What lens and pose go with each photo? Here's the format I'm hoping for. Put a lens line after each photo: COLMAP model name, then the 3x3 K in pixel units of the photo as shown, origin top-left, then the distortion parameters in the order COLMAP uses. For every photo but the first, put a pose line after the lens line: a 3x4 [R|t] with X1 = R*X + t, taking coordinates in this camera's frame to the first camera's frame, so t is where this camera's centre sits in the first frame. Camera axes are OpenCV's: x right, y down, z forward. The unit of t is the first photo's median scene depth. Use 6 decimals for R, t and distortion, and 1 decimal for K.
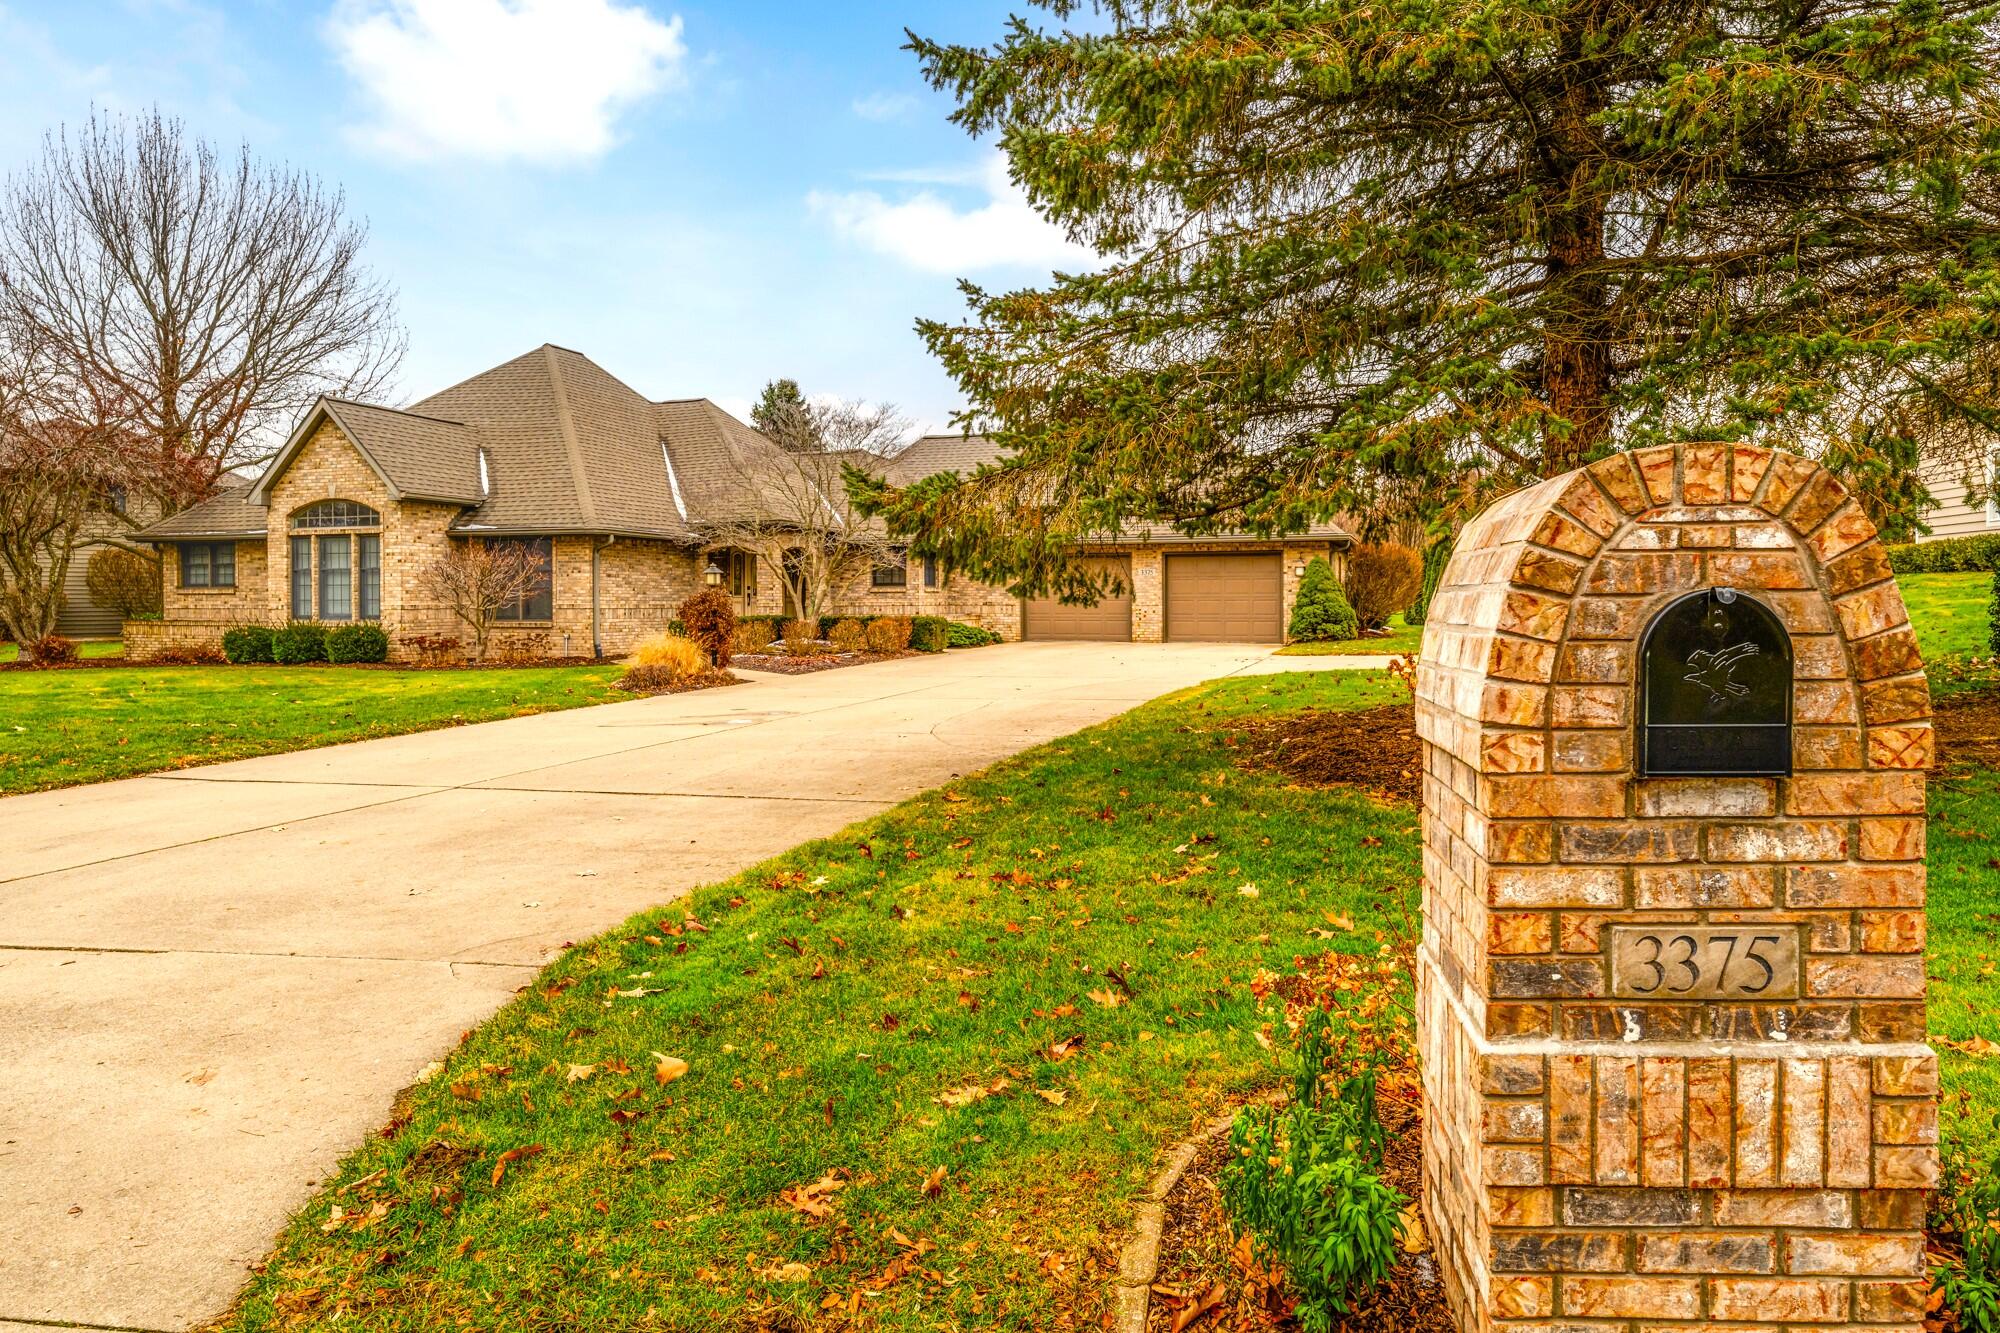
lens RADIAL K [[1225.6, 0, 1000.7], [0, 1225.6, 612.4], [0, 0, 1]] dist [-0.000522, -0.000114]
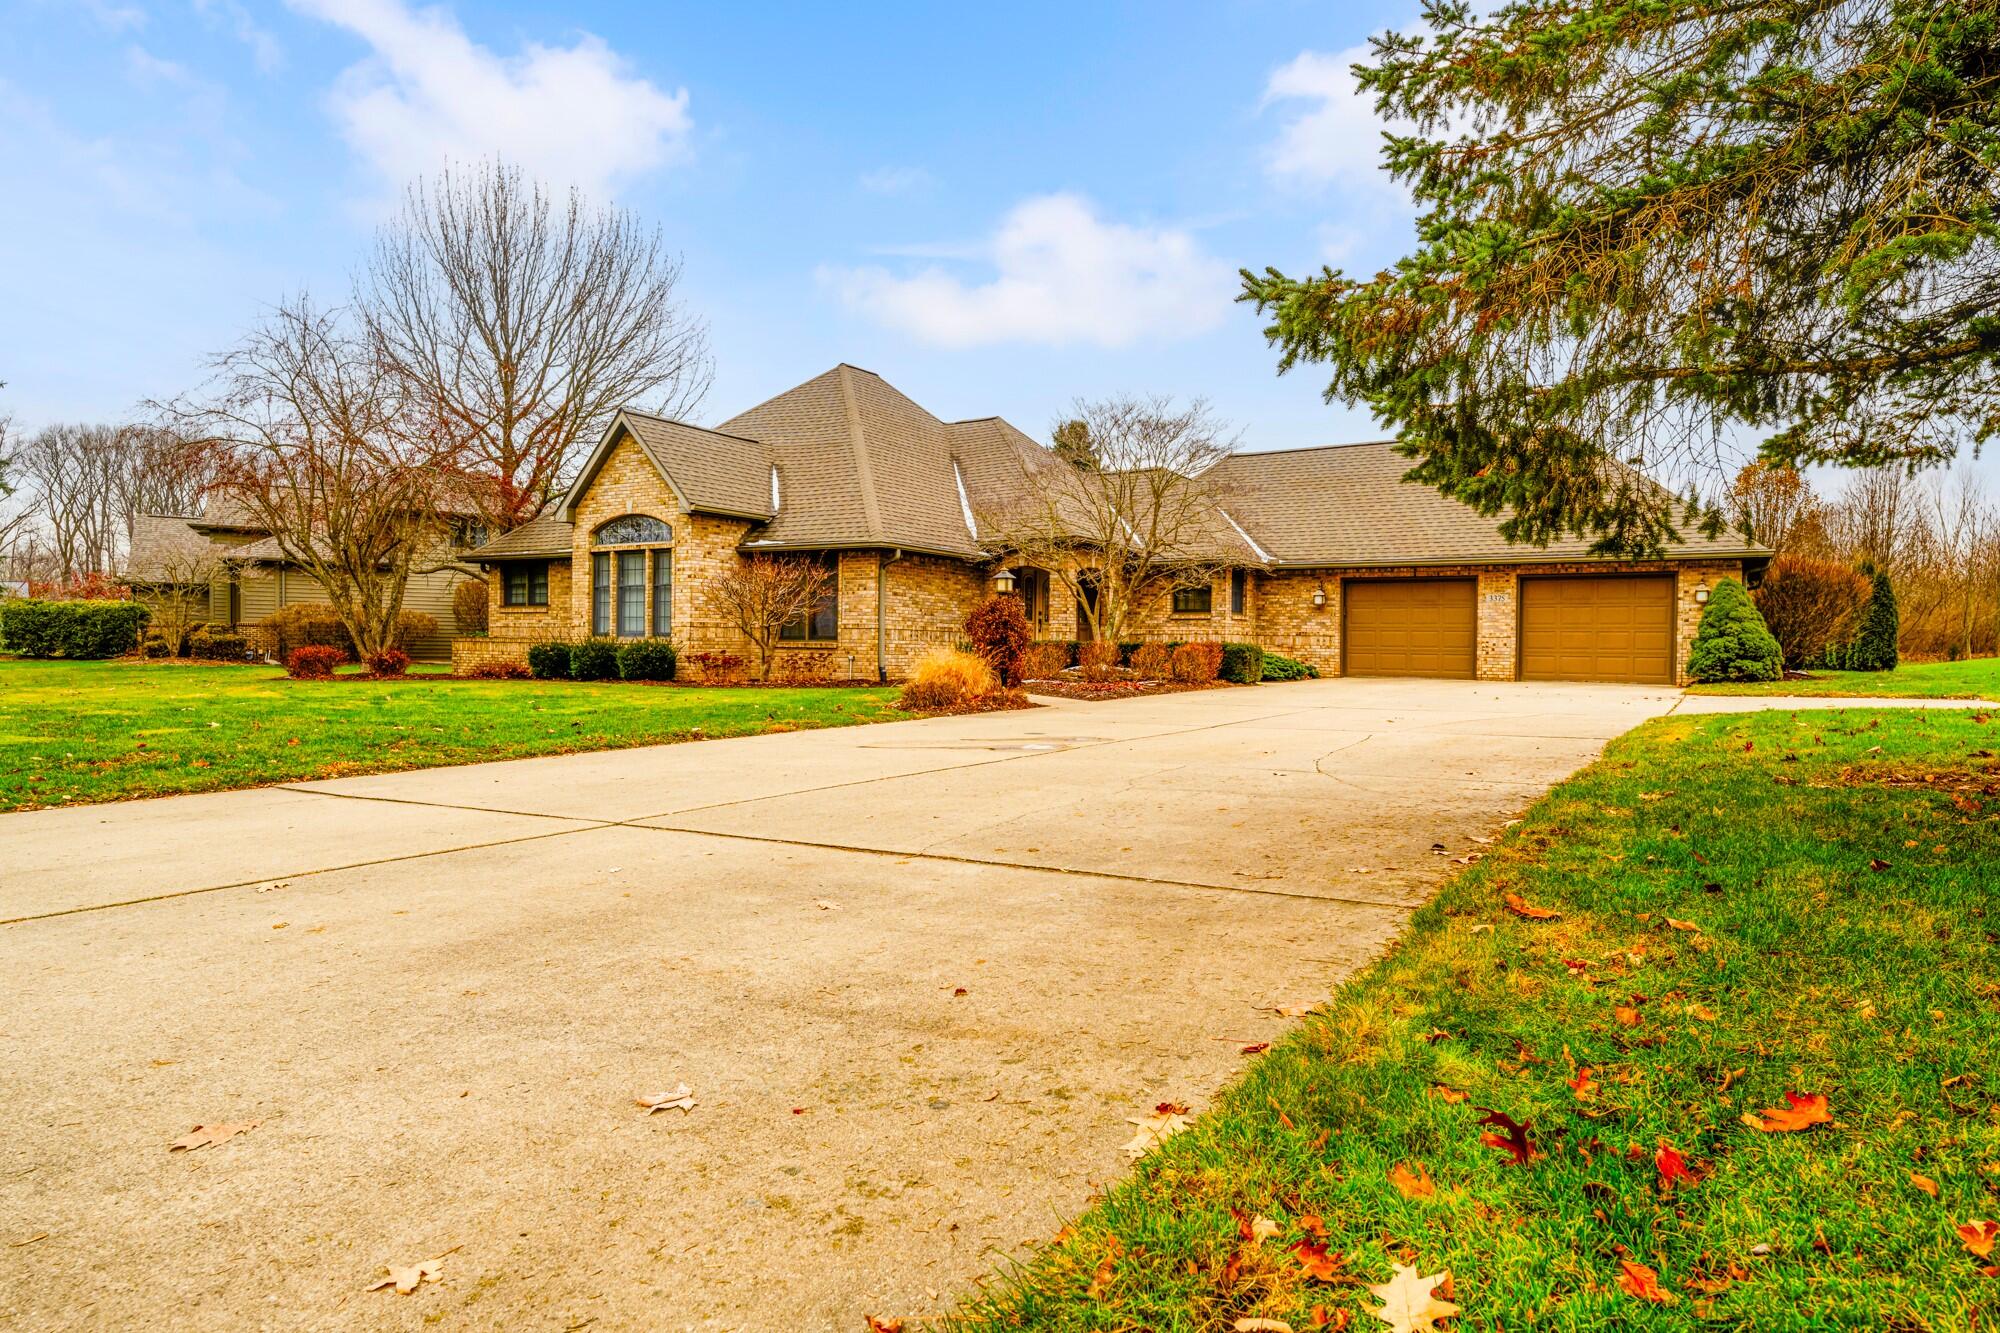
lens RADIAL K [[1154.1, 0, 1000.0], [0, 1154.1, 666.5], [0, 0, 1]] dist [-0.002406, -0.000295]
pose [[0.973159, 0.018378, -0.229399, -0.038837], [-0.017396, 0.999829, 0.006304, 0.018624], [0.229475, -0.002144, 0.973312, 0.161325]]
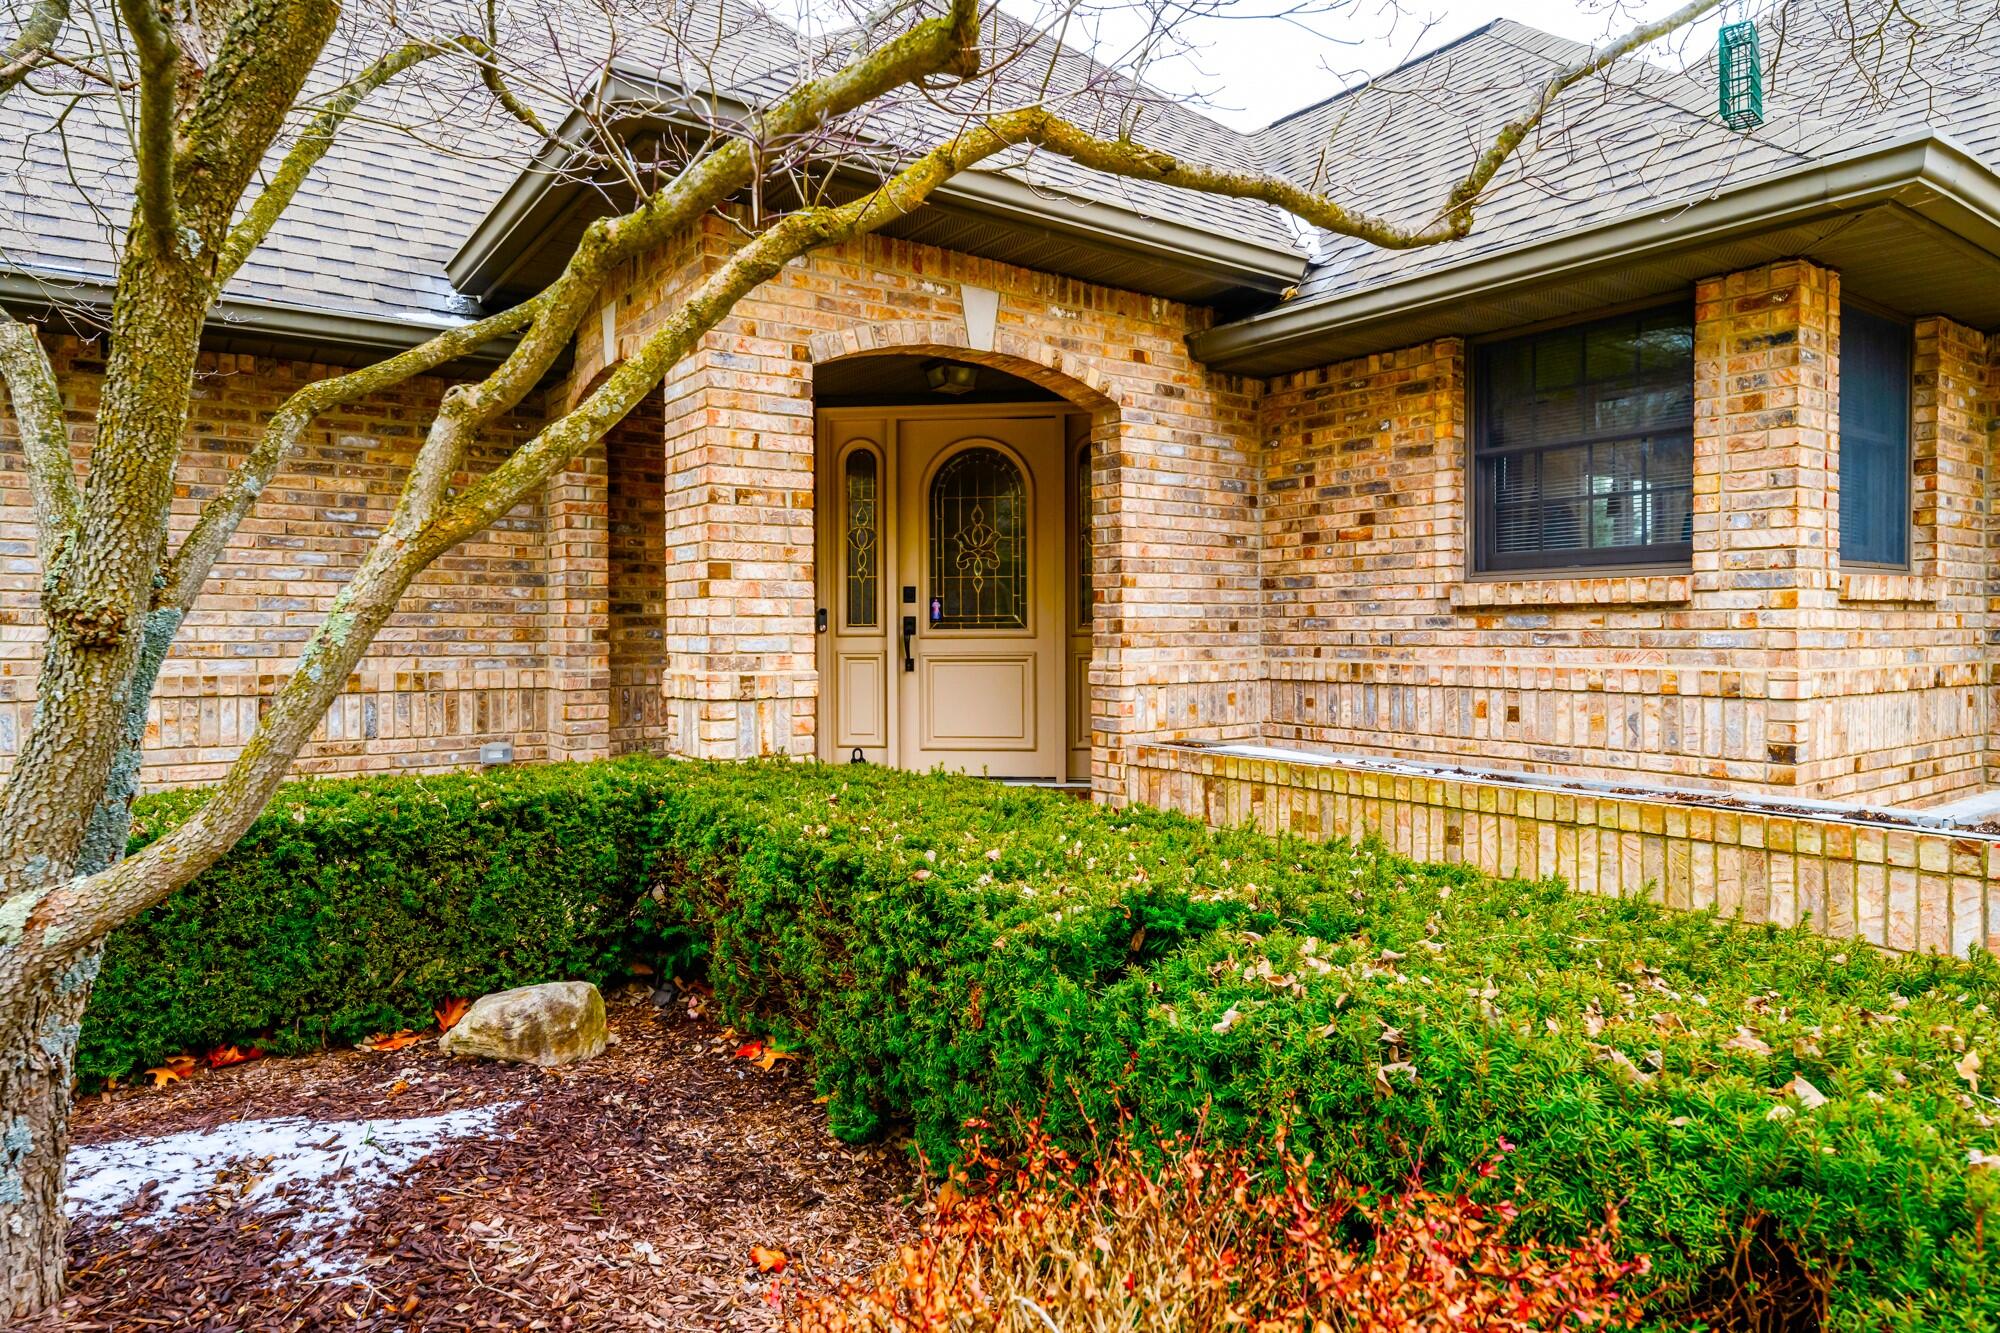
lens RADIAL K [[1225.6, 0, 1000.7], [0, 1225.6, 612.4], [0, 0, 1]] dist [-0.000522, -0.000114]
pose [[0.809466, -0.008549, -0.587105, -0.068603], [-0.006845, 0.999689, -0.023995, -0.013496], [0.587127, 0.023442, 0.809155, 0.984378]]
